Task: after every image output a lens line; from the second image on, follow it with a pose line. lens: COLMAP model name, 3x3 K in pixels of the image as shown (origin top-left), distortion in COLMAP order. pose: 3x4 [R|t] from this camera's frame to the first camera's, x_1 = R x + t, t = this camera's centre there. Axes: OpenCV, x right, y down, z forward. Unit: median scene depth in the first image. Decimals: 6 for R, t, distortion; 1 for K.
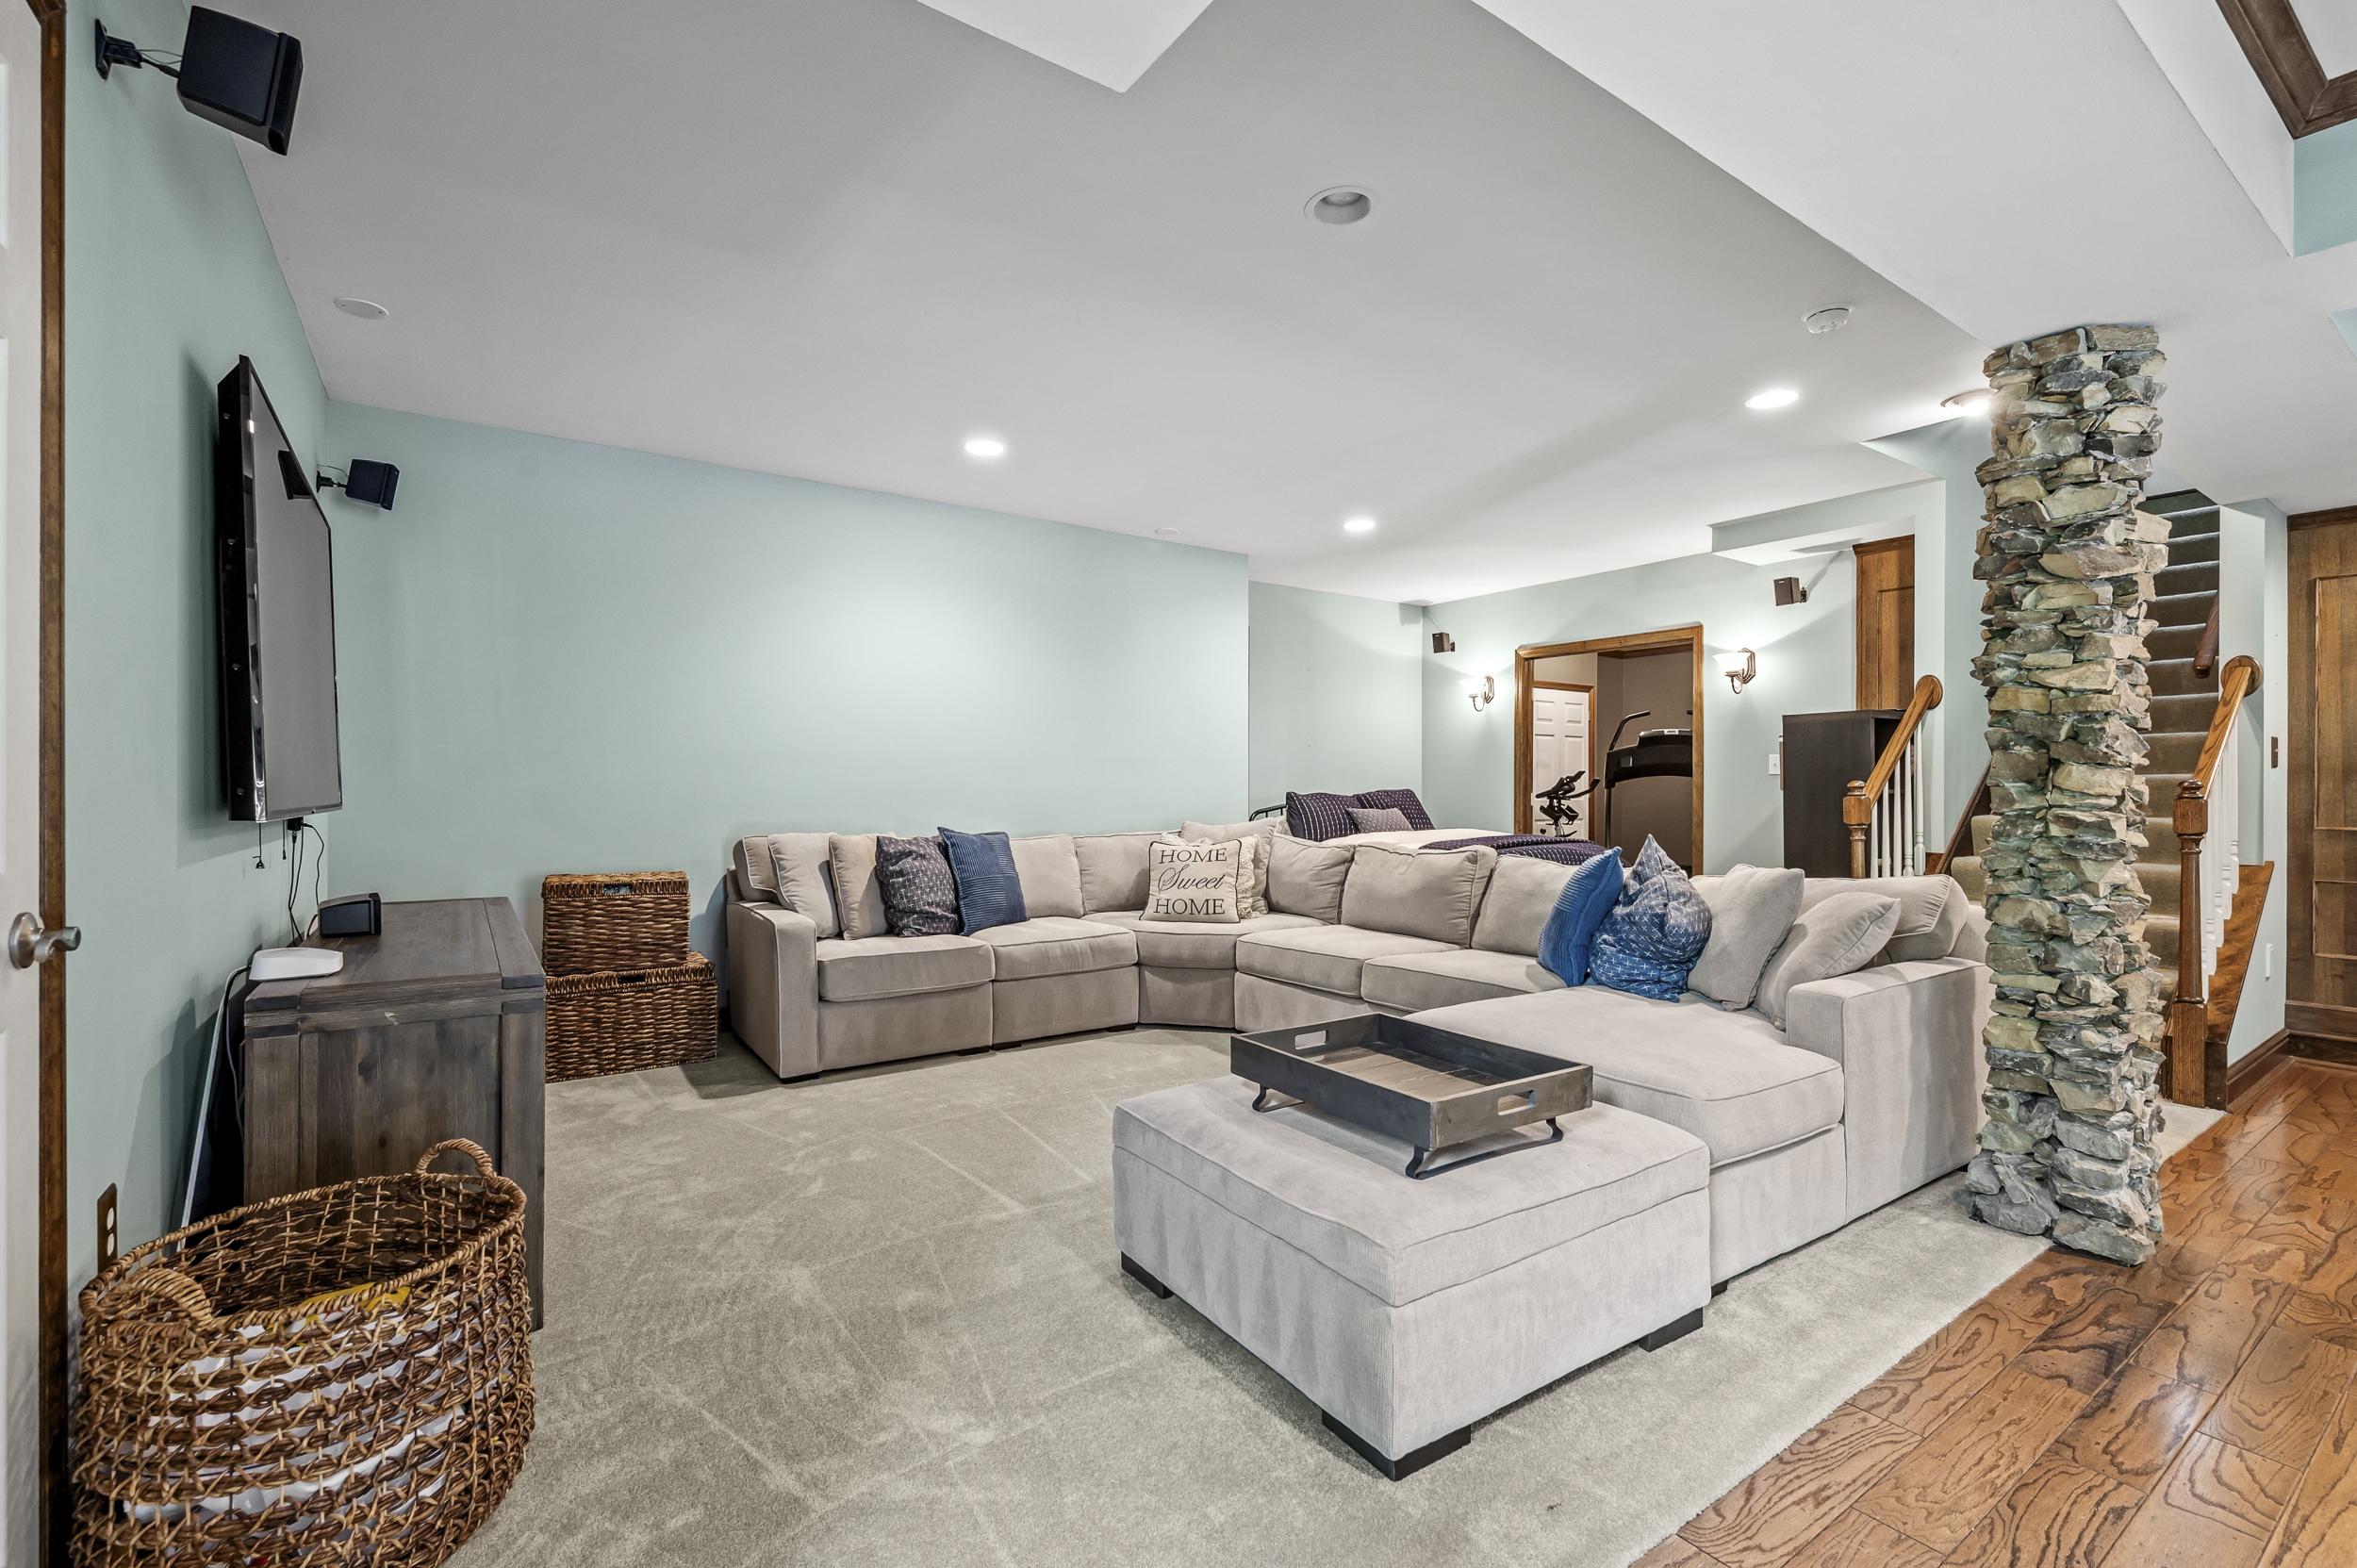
lens RADIAL K [[1024.8, 0, 1175.3], [0, 1024.8, 783.8], [0, 0, 1]] dist [-0.001896, -0.000234]
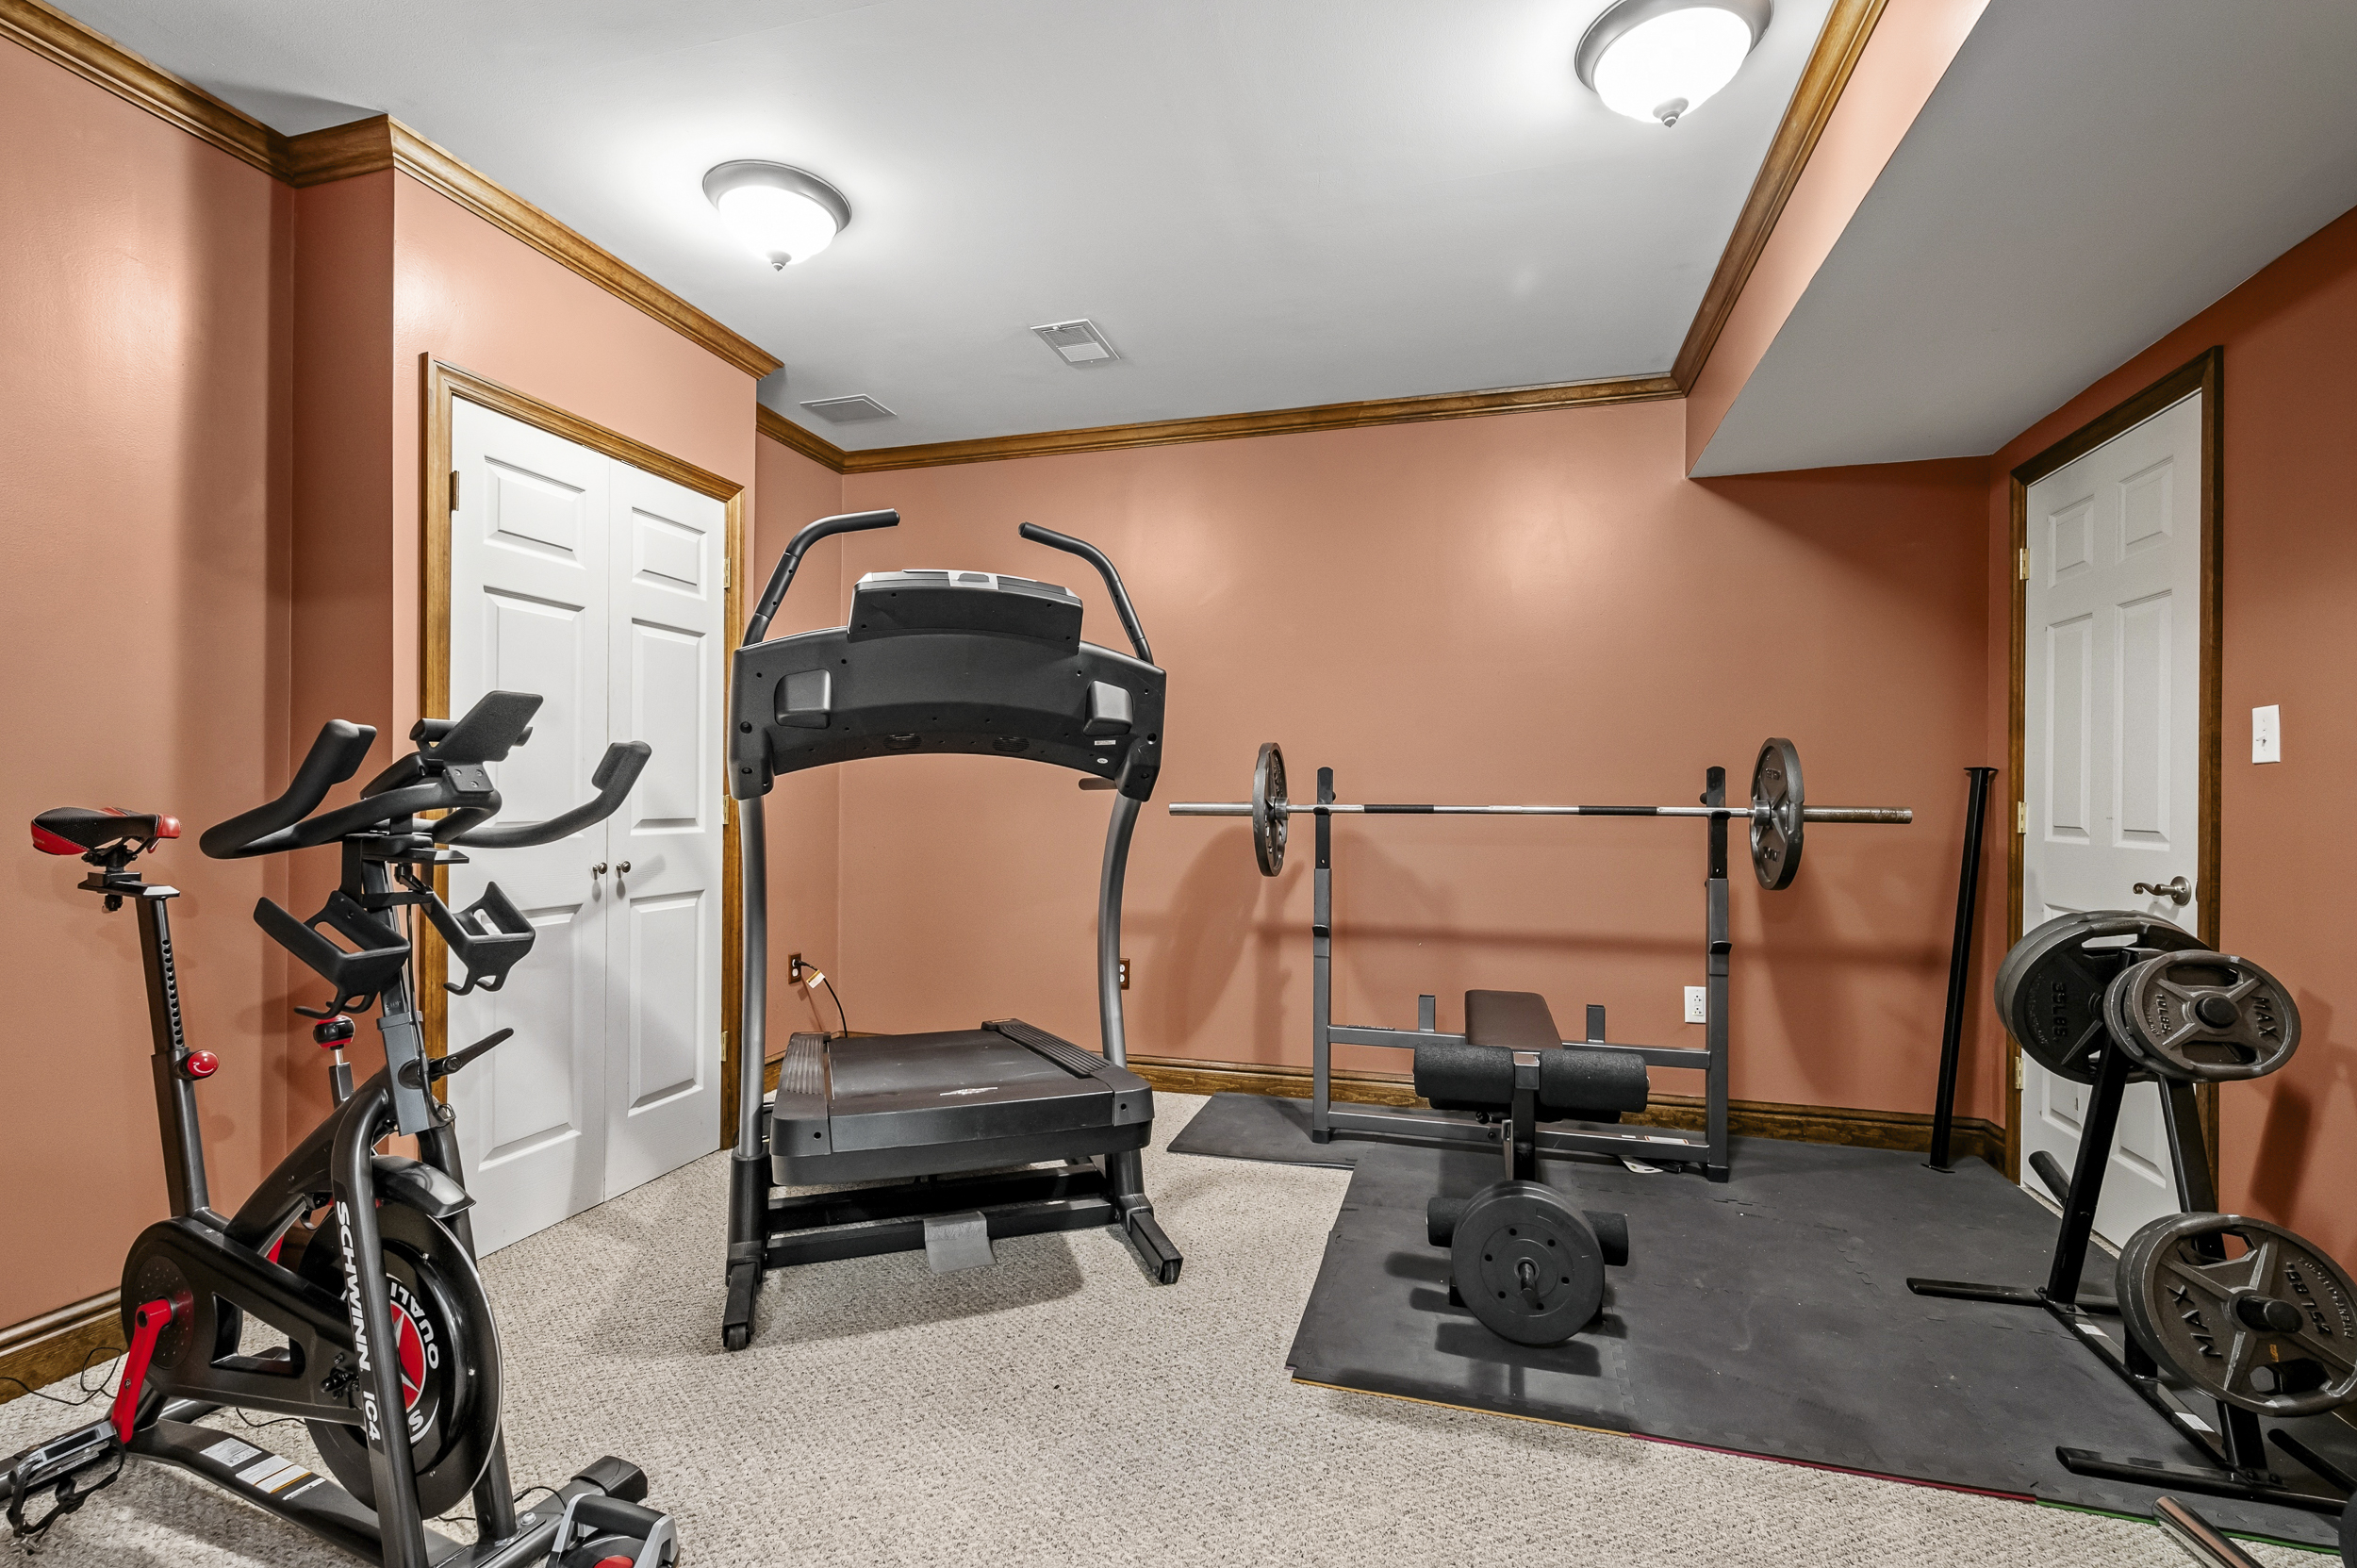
lens RADIAL K [[1054.7, 0, 1179.8], [0, 1054.7, 789.7], [0, 0, 1]] dist [0.003166, 0.000267]
pose [[0.771347, 0.002527, 0.636409, 0.342423], [-0.005738, 0.999979, 0.002985, 0.001891], [-0.636388, -0.005954, 0.771346, 0.734136]]
